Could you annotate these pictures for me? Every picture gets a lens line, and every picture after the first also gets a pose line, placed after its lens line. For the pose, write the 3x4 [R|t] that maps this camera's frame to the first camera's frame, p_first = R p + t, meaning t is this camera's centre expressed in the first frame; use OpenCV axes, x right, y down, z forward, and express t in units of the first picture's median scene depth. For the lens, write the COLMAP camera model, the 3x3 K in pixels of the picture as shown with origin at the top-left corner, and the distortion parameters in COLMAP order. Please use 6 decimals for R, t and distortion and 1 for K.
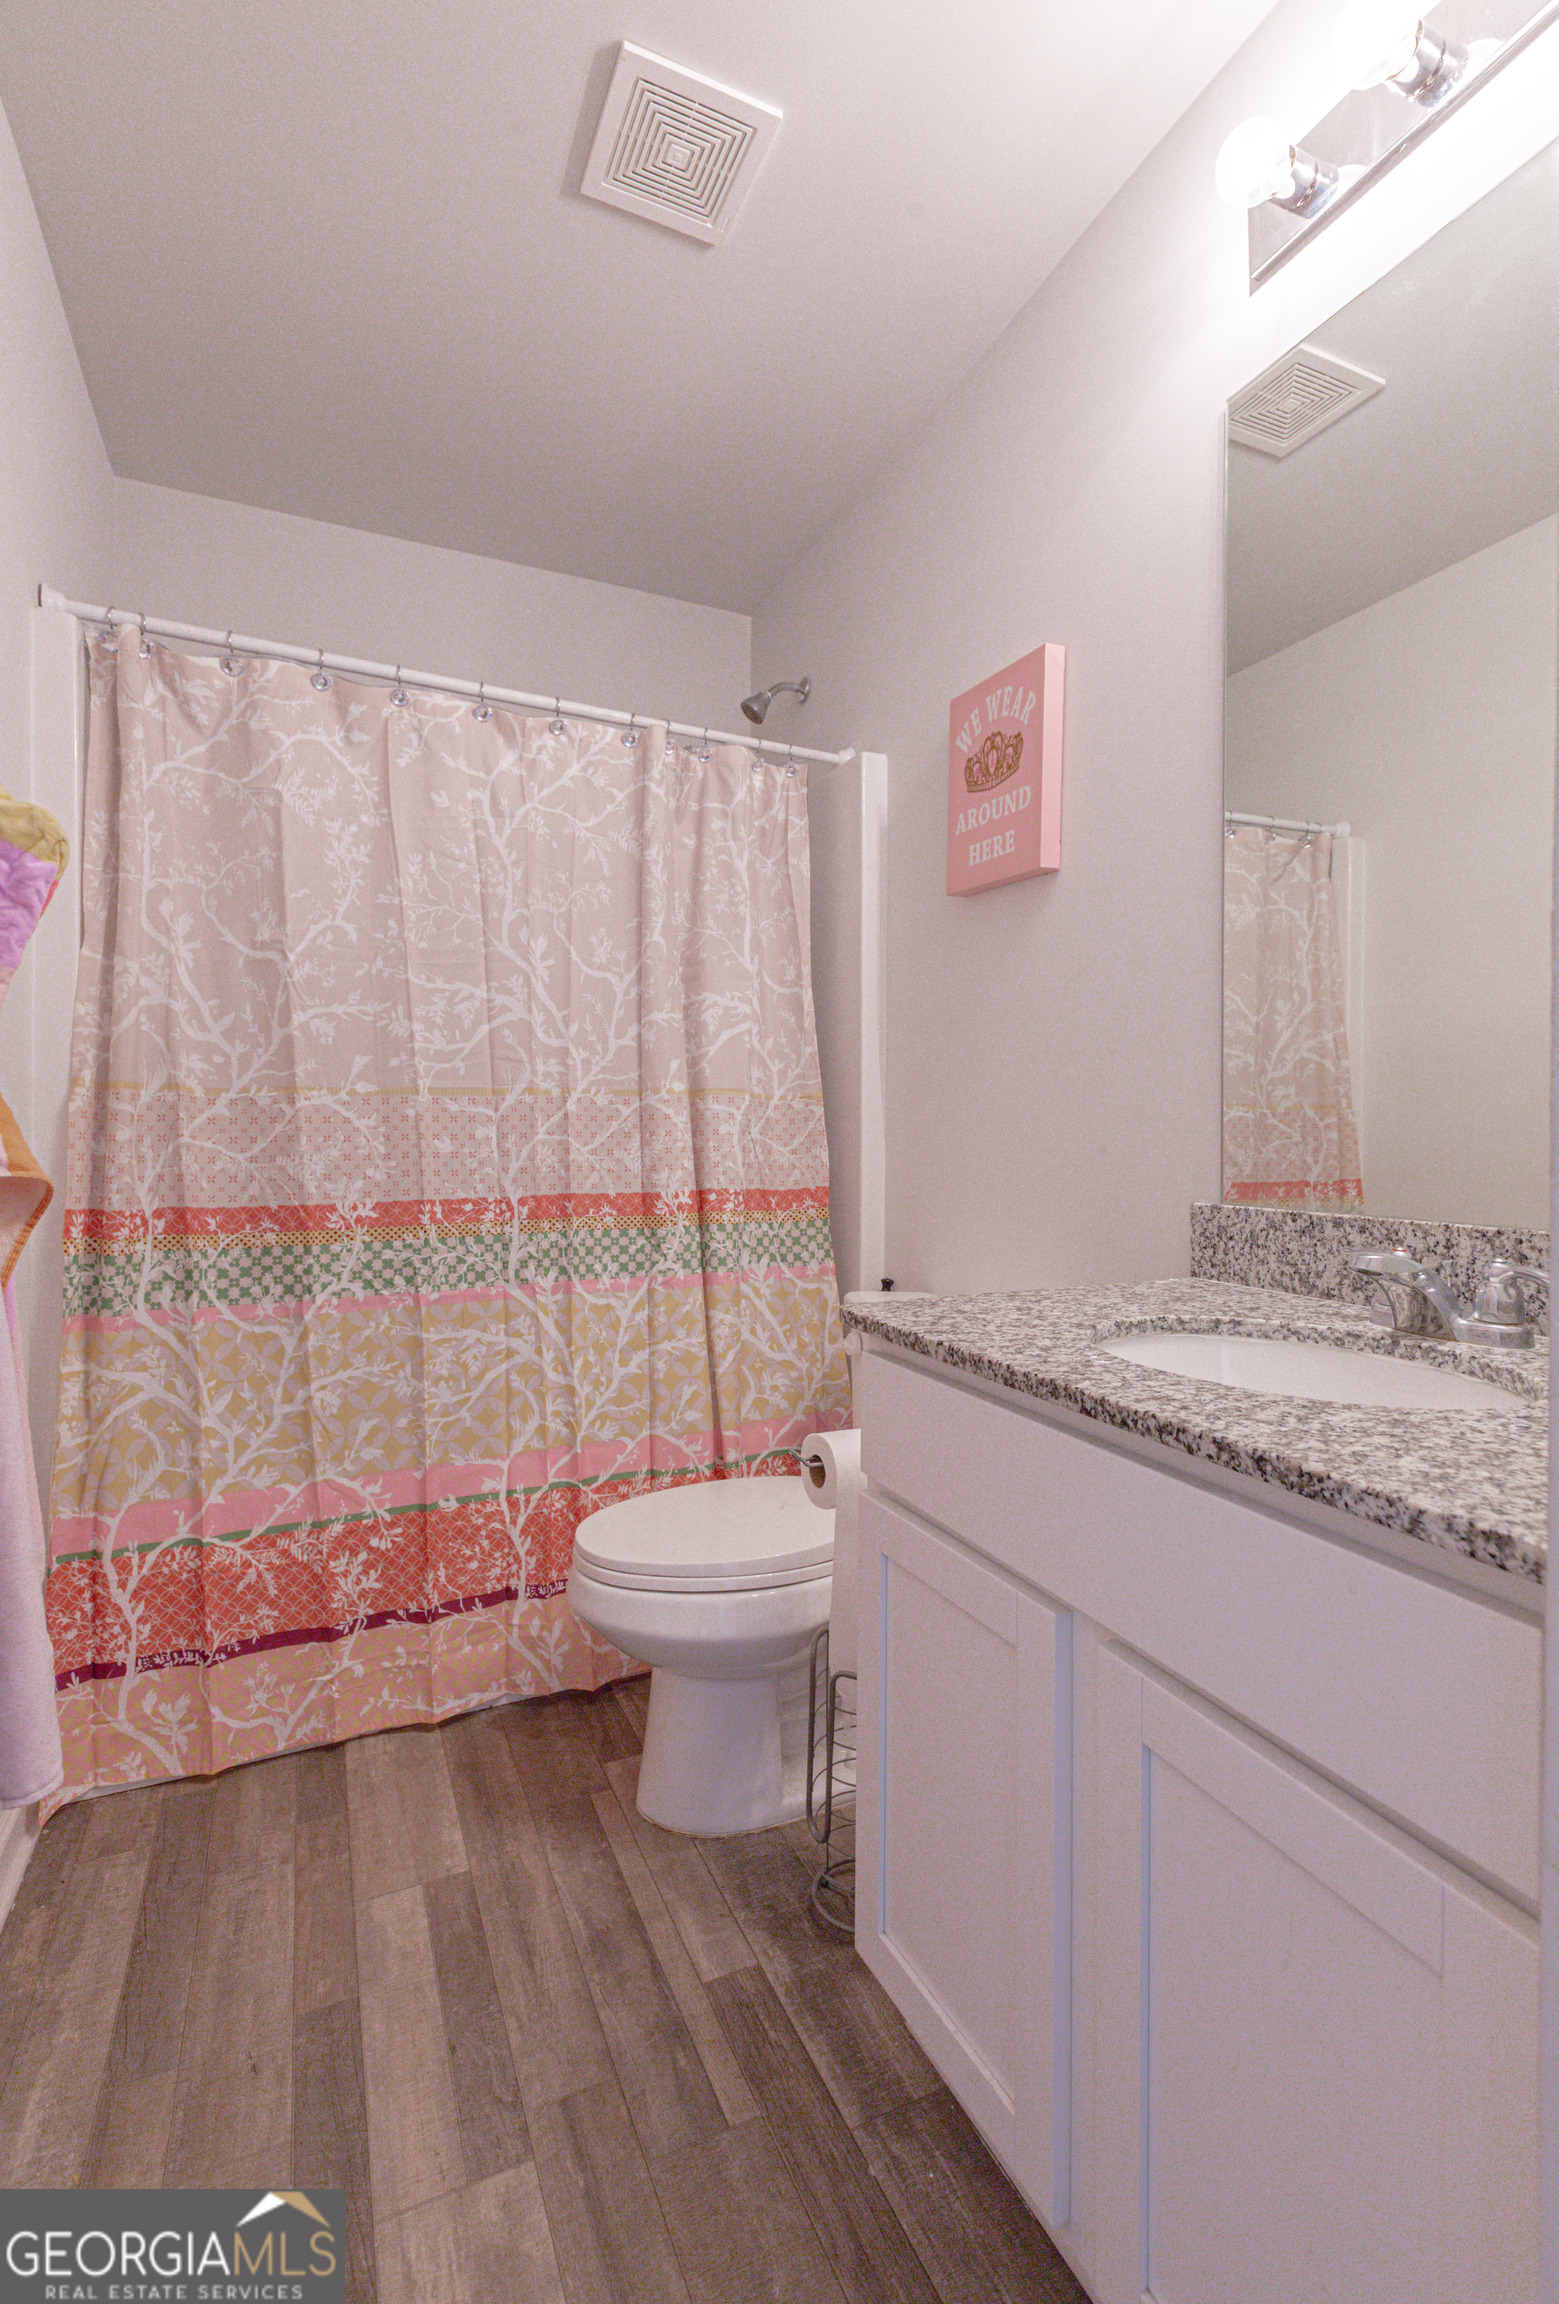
lens RADIAL K [[1057.5, 0, 777.7], [0, 1057.5, 1143.2], [0, 0, 1]] dist [0.005336, -0.000432]
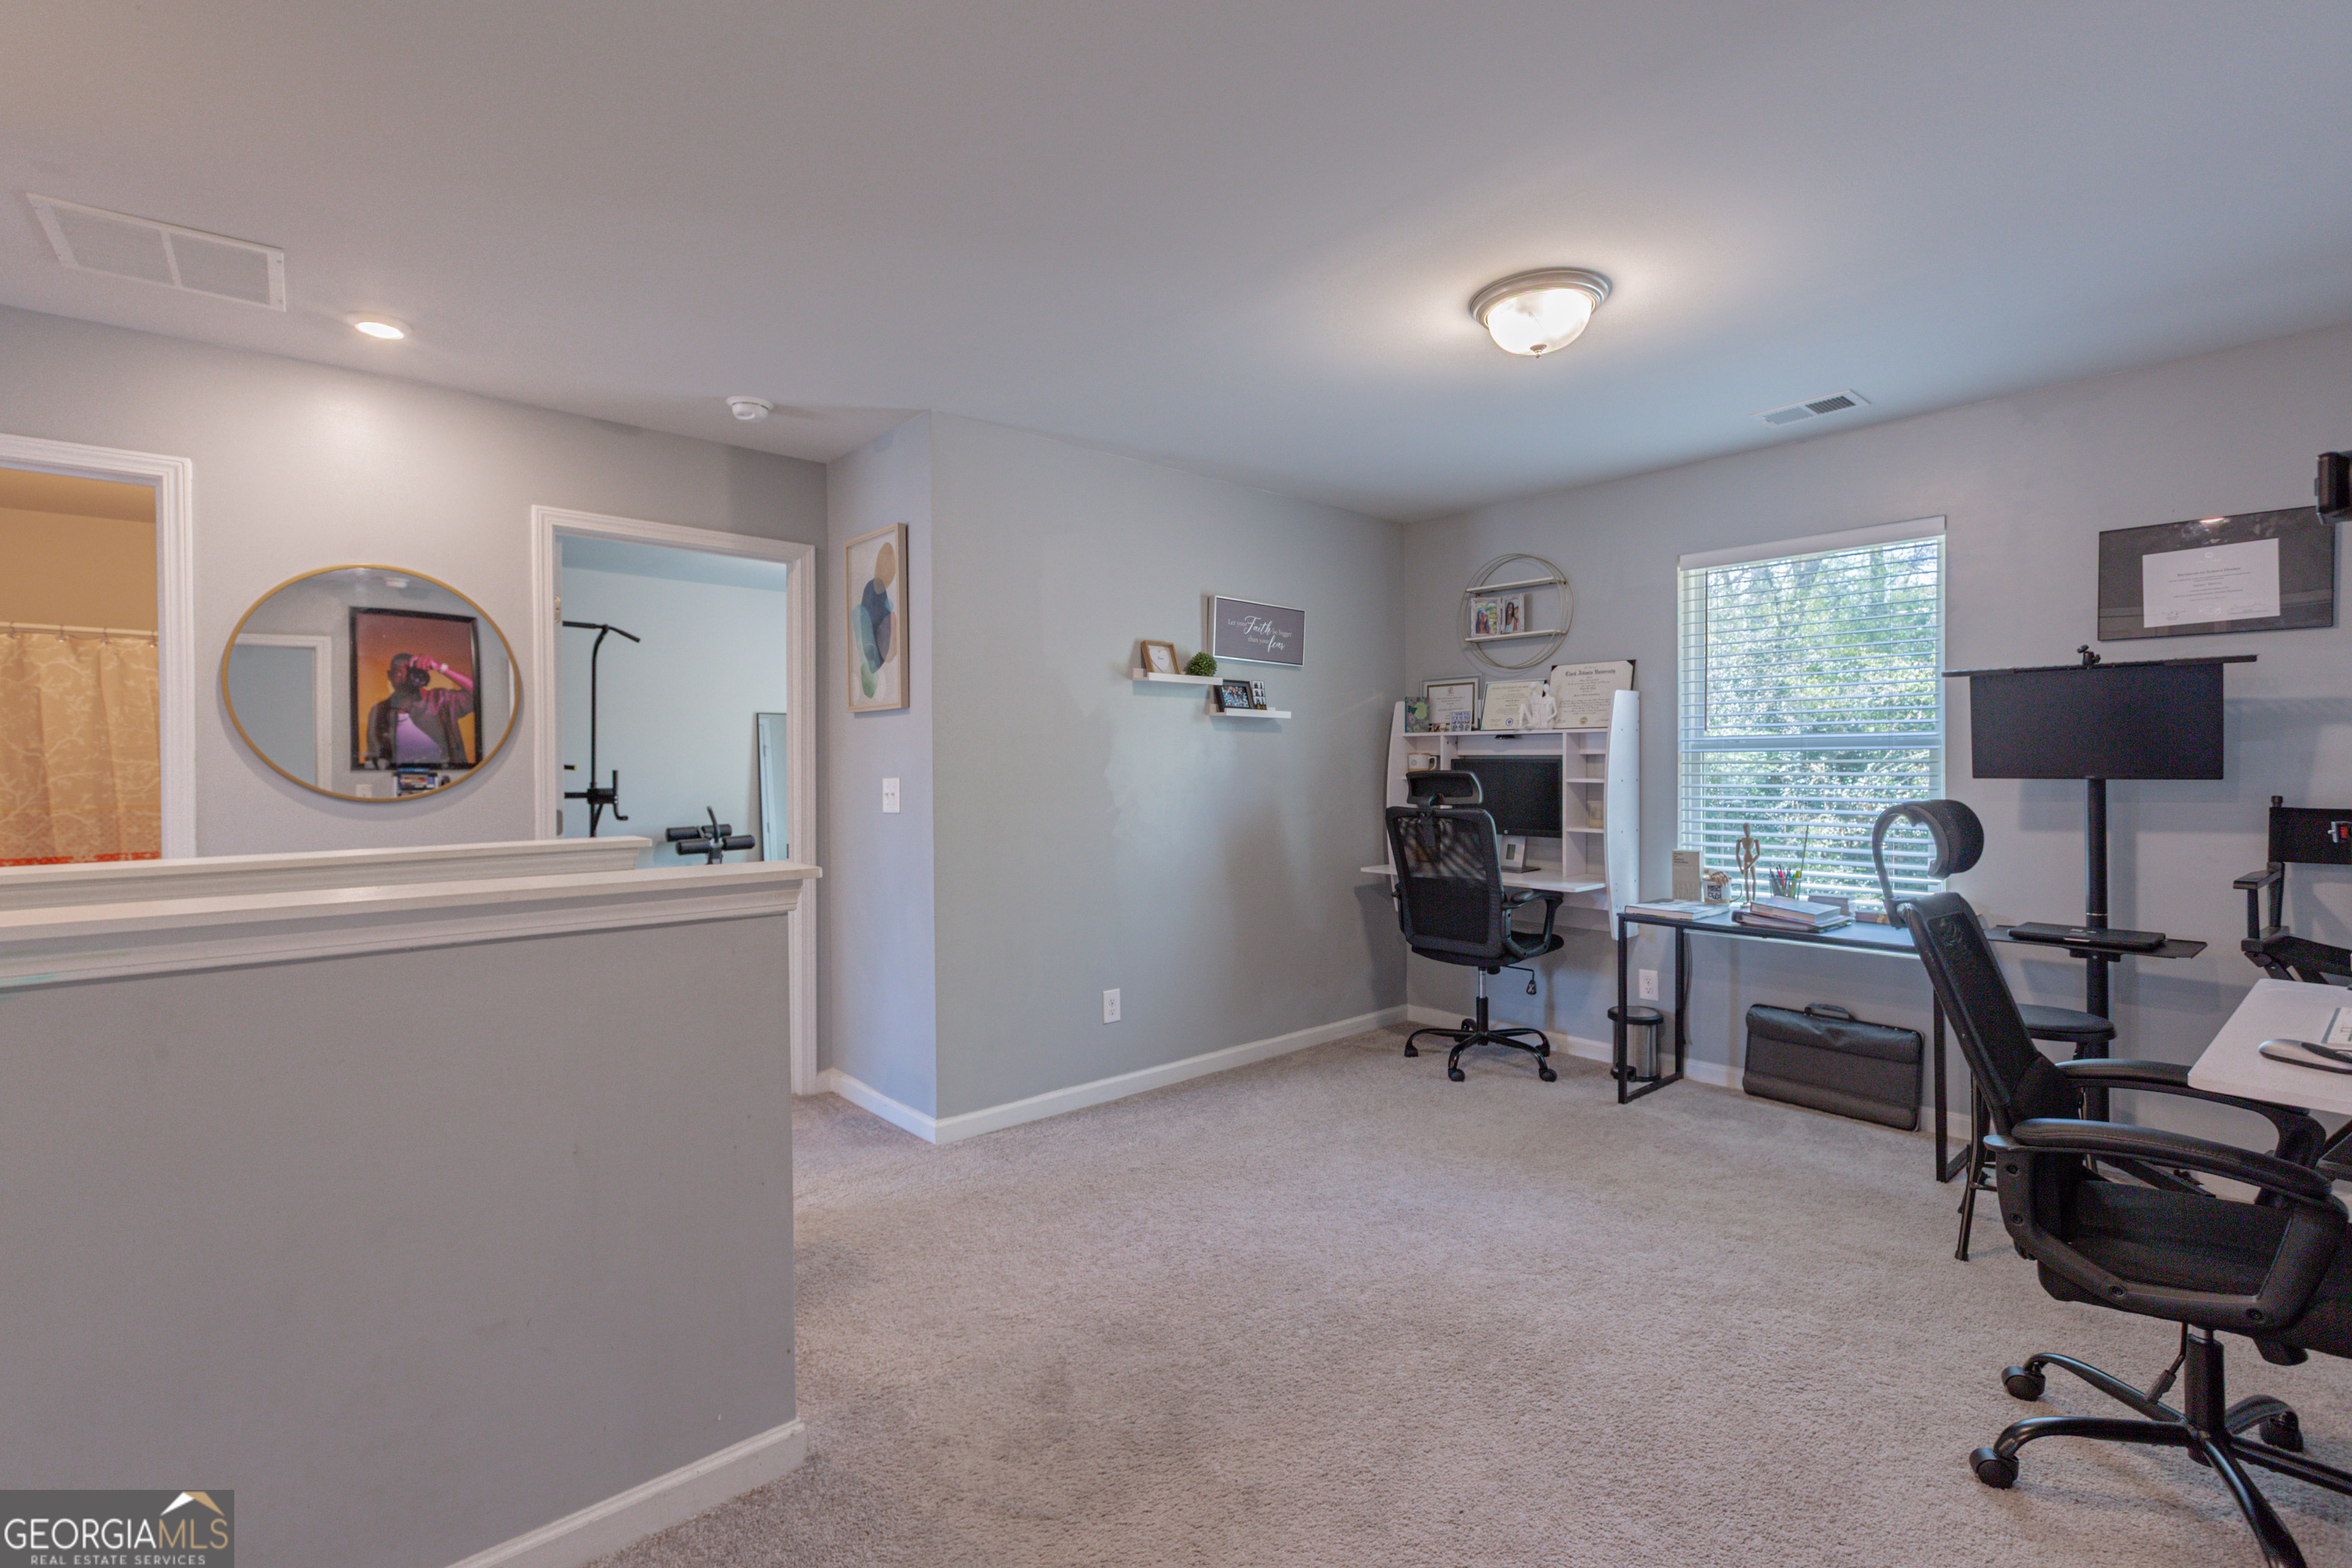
lens RADIAL K [[1079.5, 0, 1177.8], [0, 1079.5, 773.6], [0, 0, 1]] dist [0.005336, -0.000432]
pose [[0.960645, -0.007798, 0.277668, 1.287482], [0.005309, 0.999939, 0.009715, -0.138472], [-0.277727, -0.007859, 0.960628, -2.026546]]
